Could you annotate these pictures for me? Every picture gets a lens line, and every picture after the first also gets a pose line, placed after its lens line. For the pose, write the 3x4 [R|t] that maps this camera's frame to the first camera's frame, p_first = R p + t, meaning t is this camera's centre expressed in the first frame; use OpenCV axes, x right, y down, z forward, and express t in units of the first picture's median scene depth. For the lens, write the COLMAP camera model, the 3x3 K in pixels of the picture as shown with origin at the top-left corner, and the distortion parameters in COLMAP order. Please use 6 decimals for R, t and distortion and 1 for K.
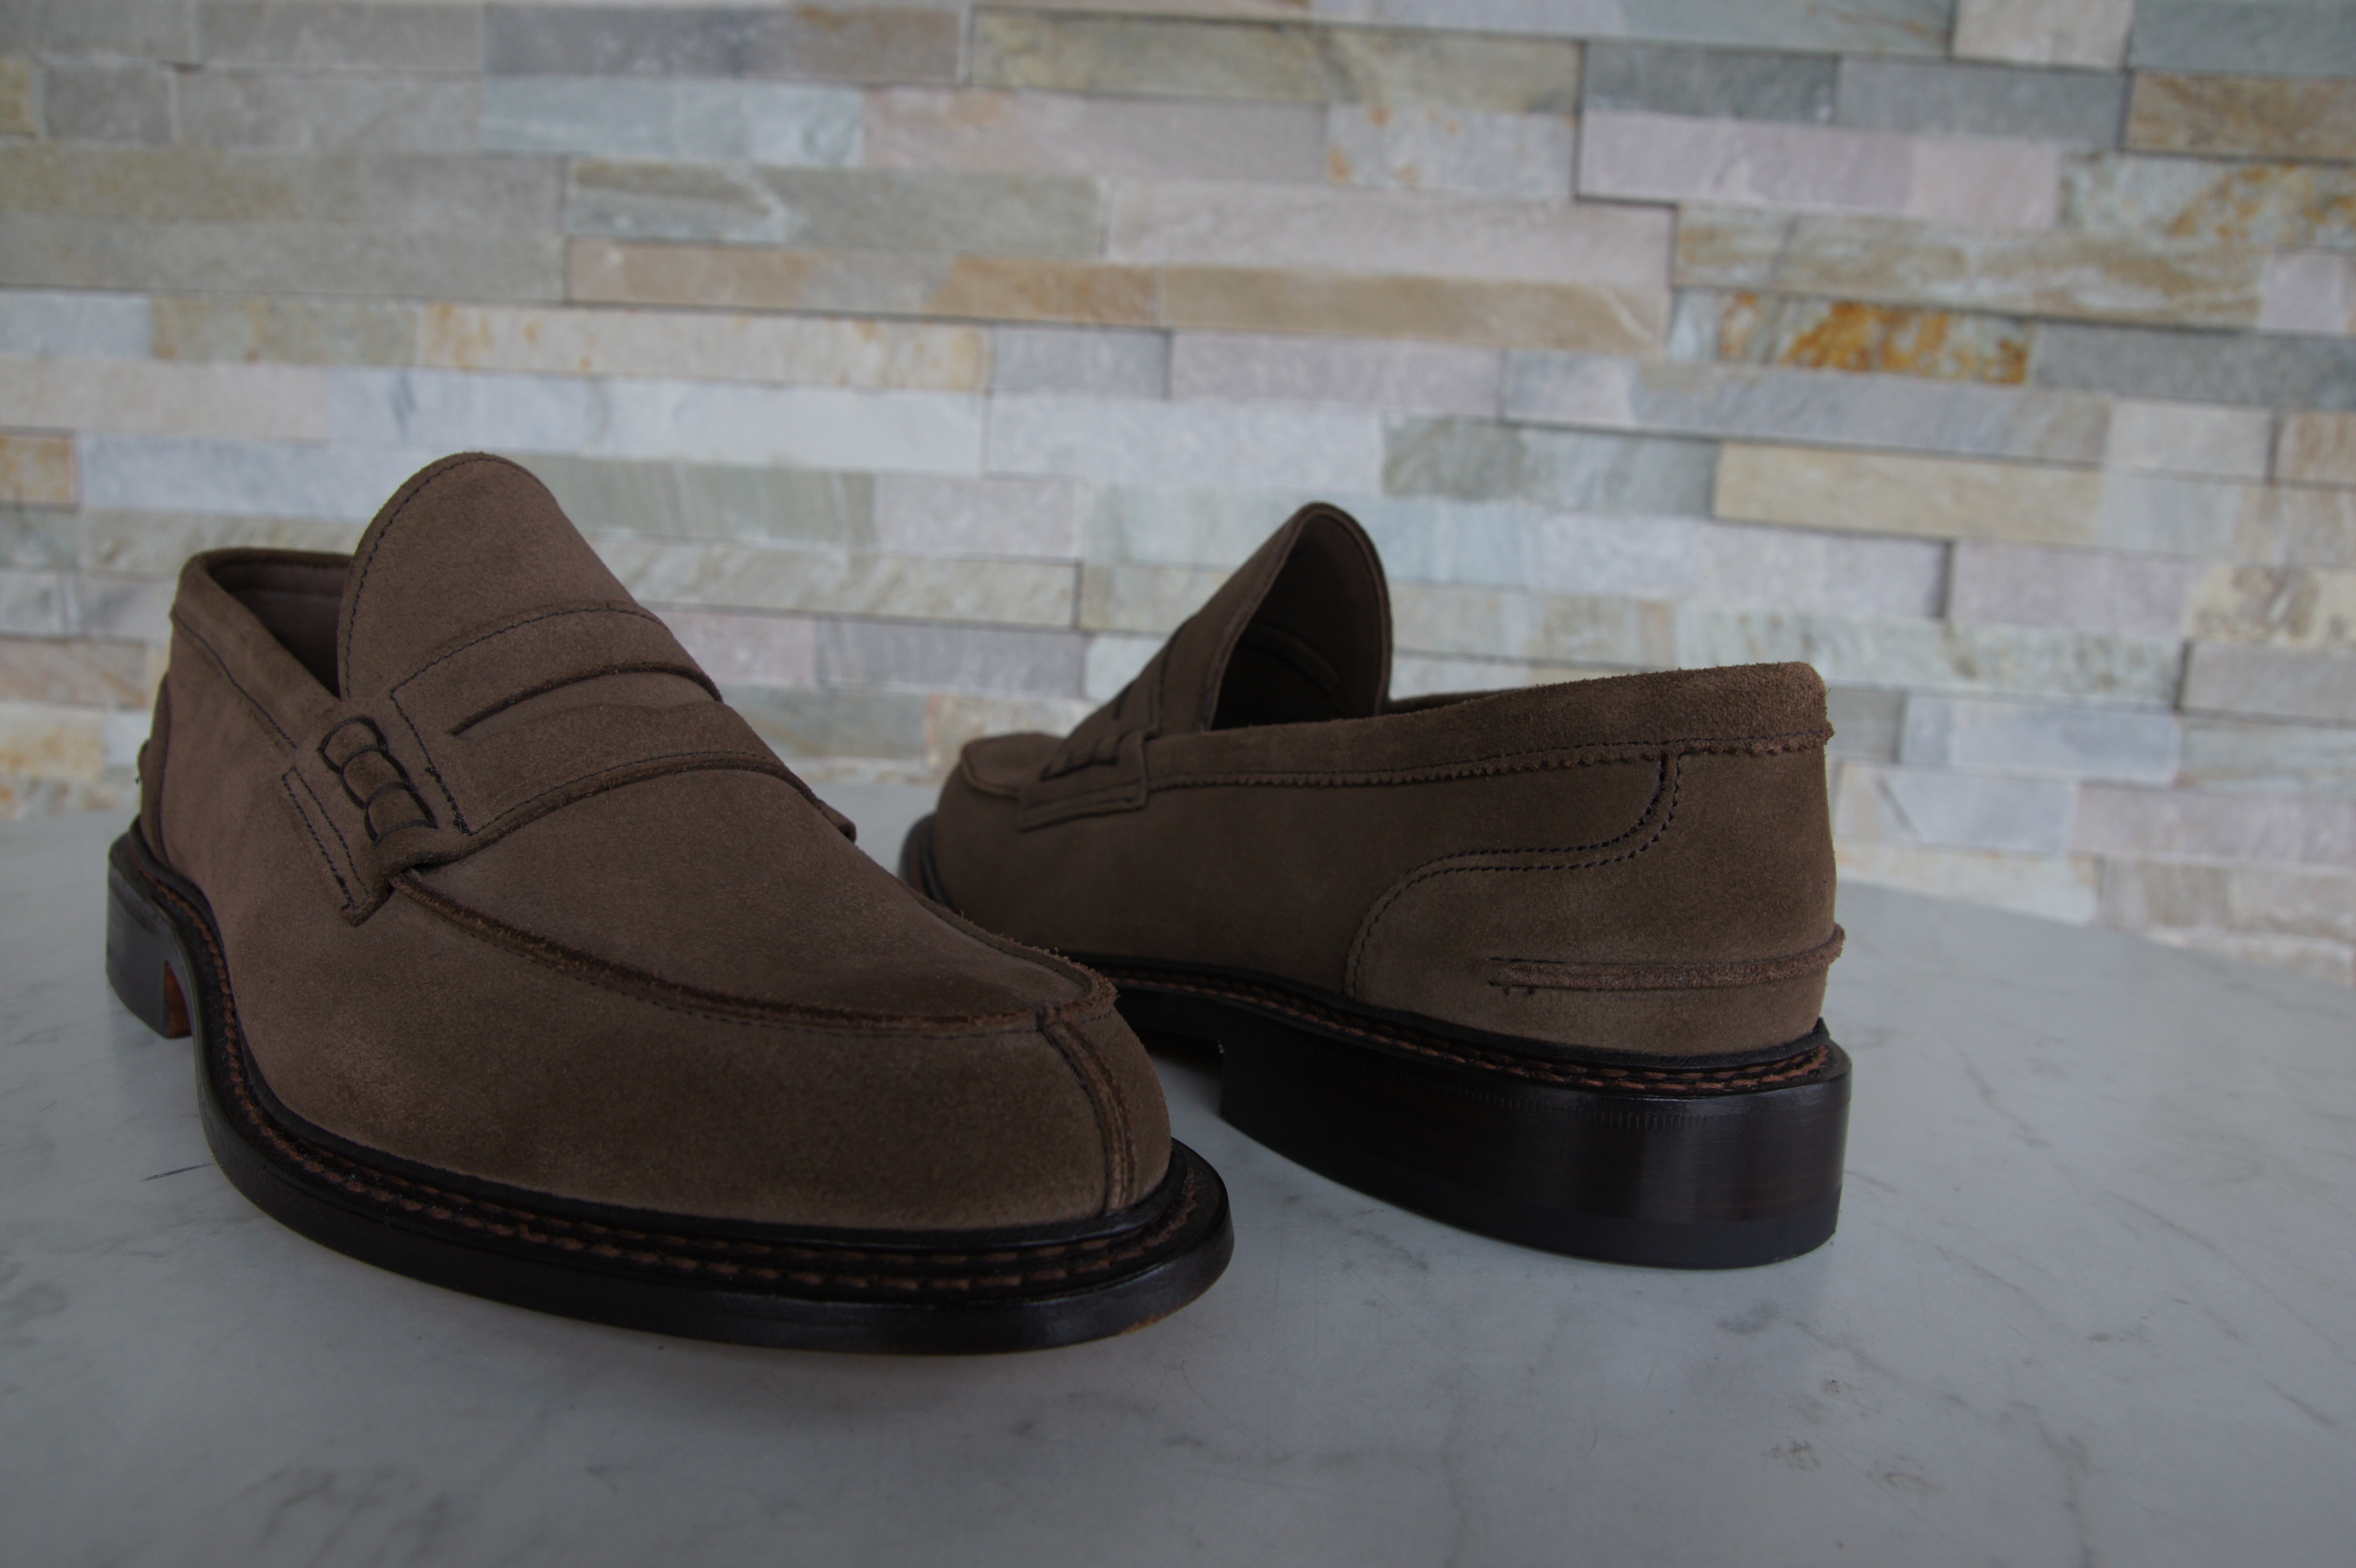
lens RADIAL K [[1721.0, 0, 1172.5], [0, 1721.0, 790.7], [0, 0, 1]] dist [-0.140170, 0.100100]
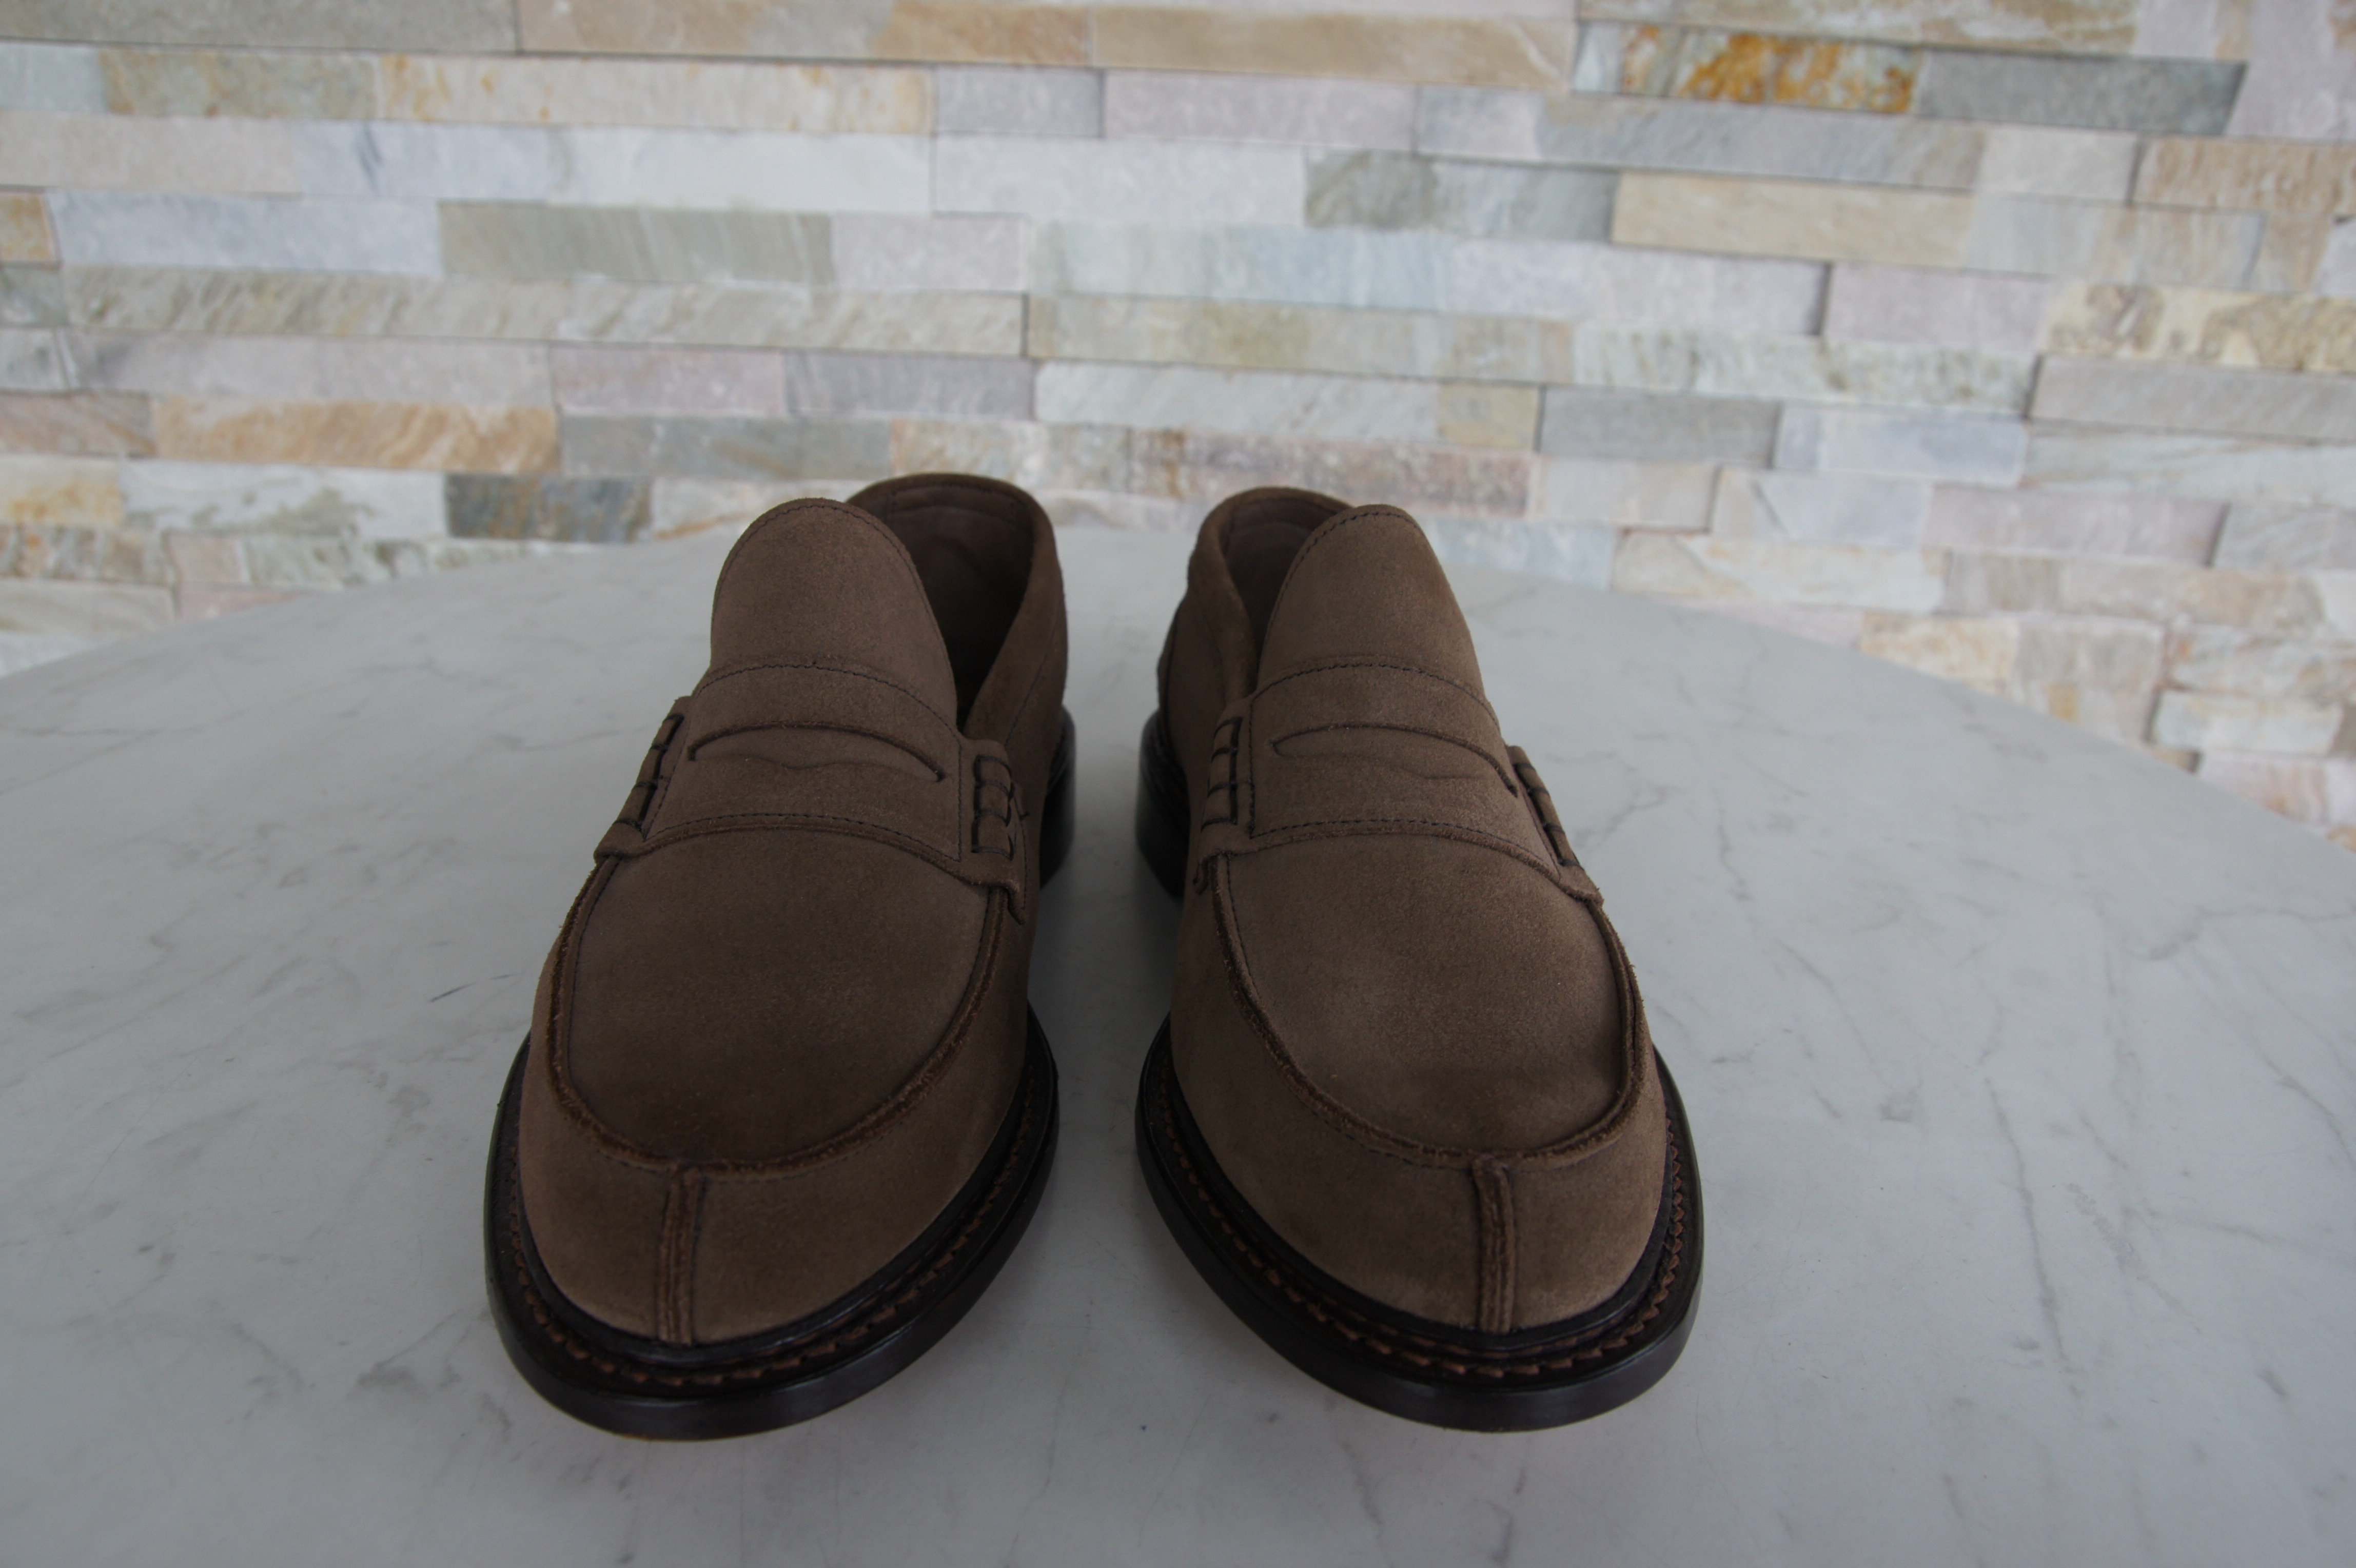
lens RADIAL K [[1746.6, 0, 1175.9], [0, 1746.6, 837.7], [0, 0, 1]] dist [-0.145685, 0.105648]
pose [[0.999167, -0.031493, 0.025965, 0.001258], [0.023660, 0.965246, 0.260271, -0.084899], [-0.033259, -0.259440, 0.965186, -0.140281]]
